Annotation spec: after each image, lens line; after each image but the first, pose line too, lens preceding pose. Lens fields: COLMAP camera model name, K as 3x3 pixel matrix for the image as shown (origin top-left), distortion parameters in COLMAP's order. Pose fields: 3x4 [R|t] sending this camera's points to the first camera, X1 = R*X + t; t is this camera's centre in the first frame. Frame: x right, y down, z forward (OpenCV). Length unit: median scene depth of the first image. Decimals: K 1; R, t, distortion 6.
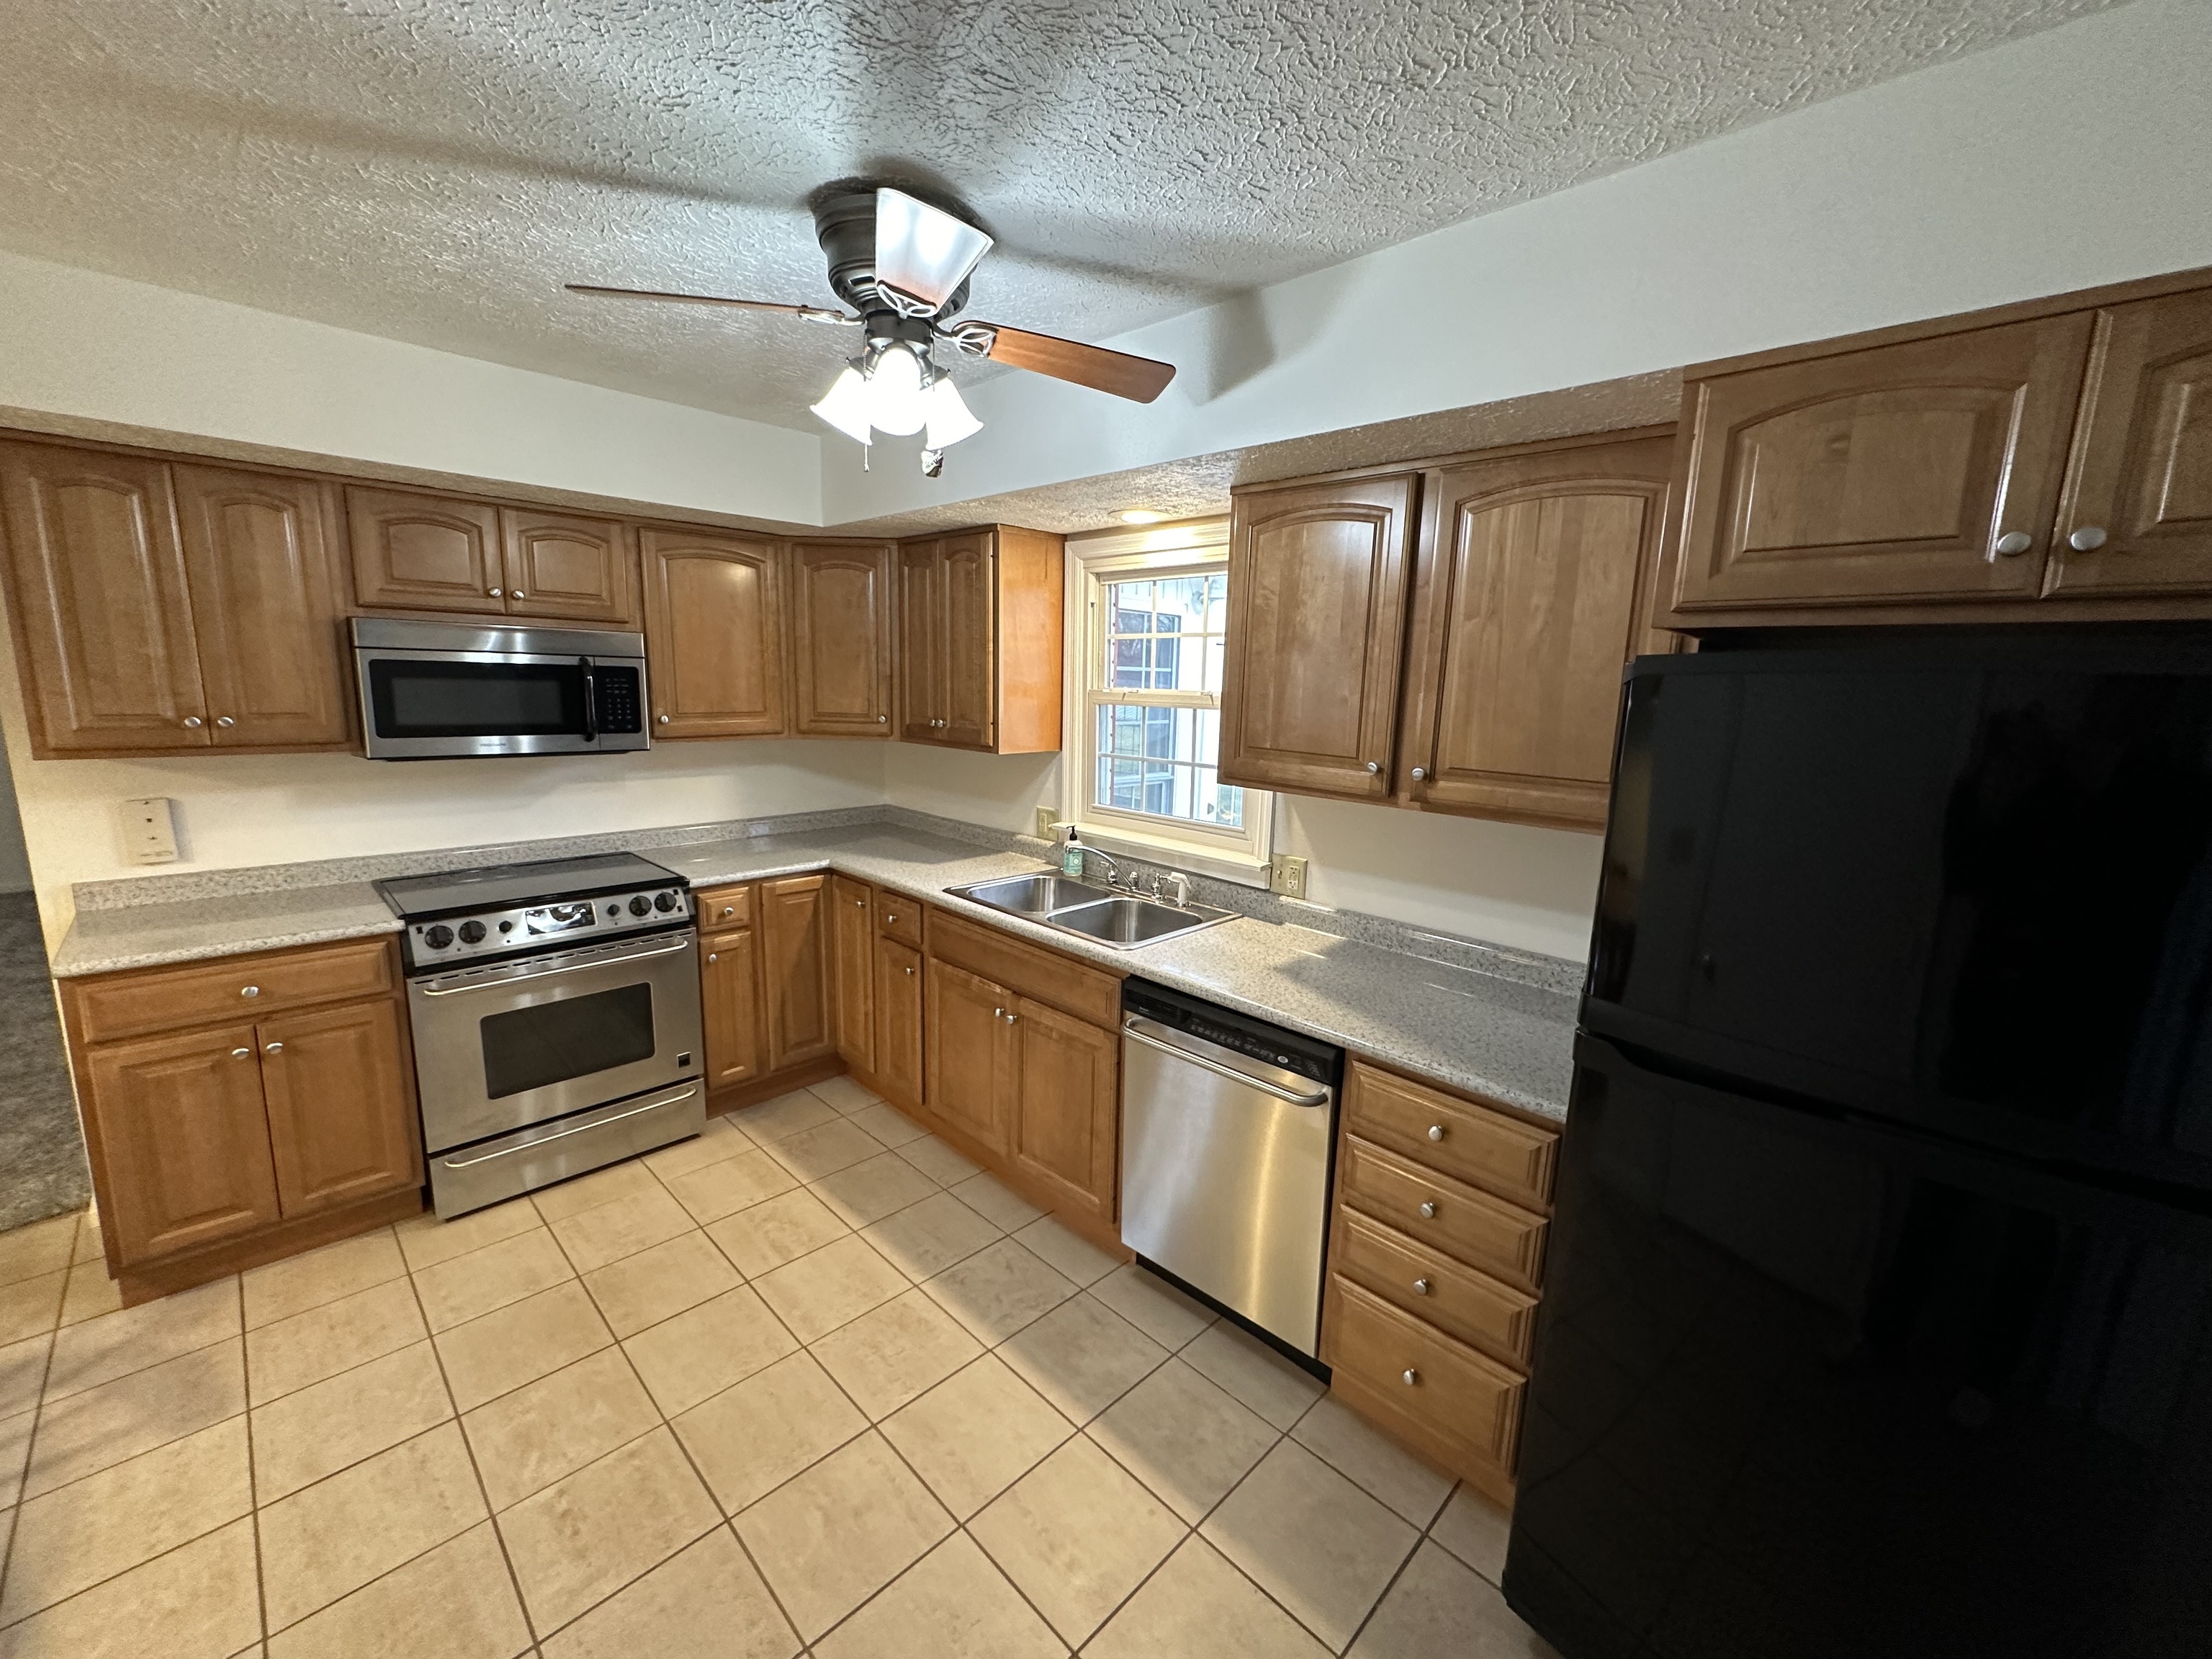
lens RADIAL K [[876.4, 0, 1110.4], [0, 876.4, 826.0], [0, 0, 1]] dist [-0.000498, -0.000079]
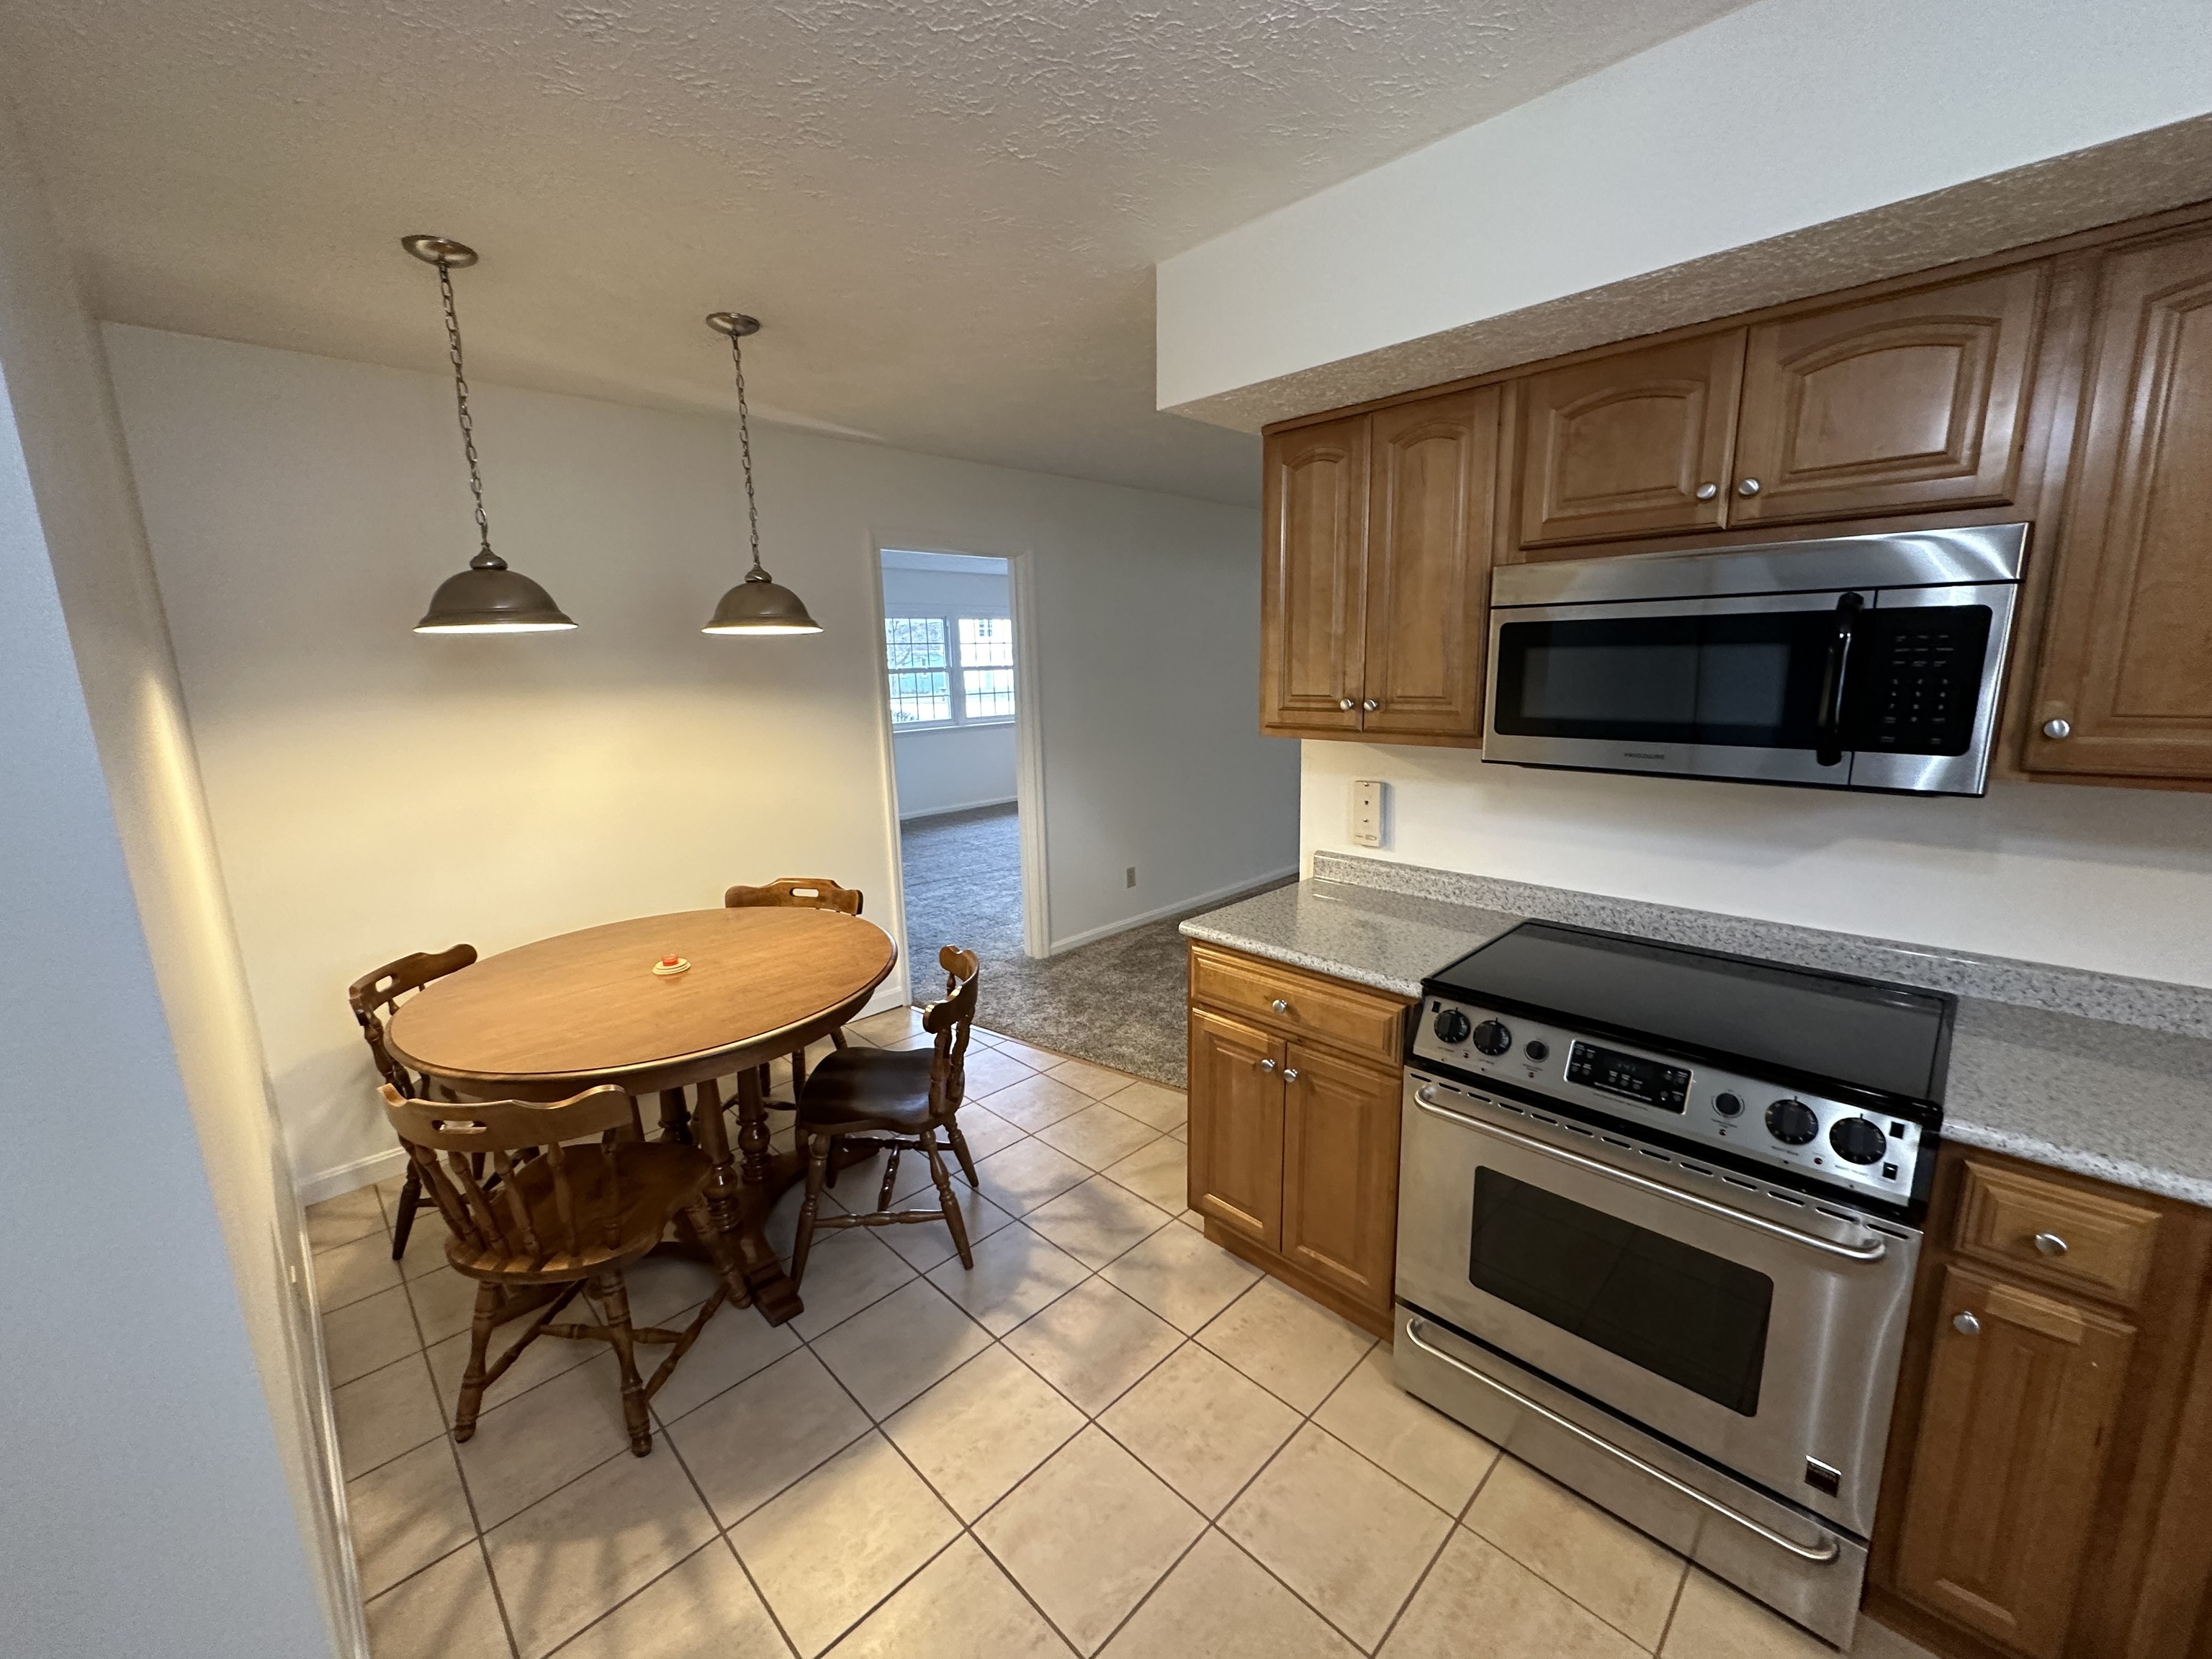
lens RADIAL K [[876.4, 0, 1110.4], [0, 876.4, 826.0], [0, 0, 1]] dist [-0.000498, -0.000079]
pose [[-0.014319, 0.162816, -0.986552, -0.106555], [-0.143823, 0.976058, 0.163172, -0.098712], [0.989500, 0.144226, 0.009441, 0.690949]]
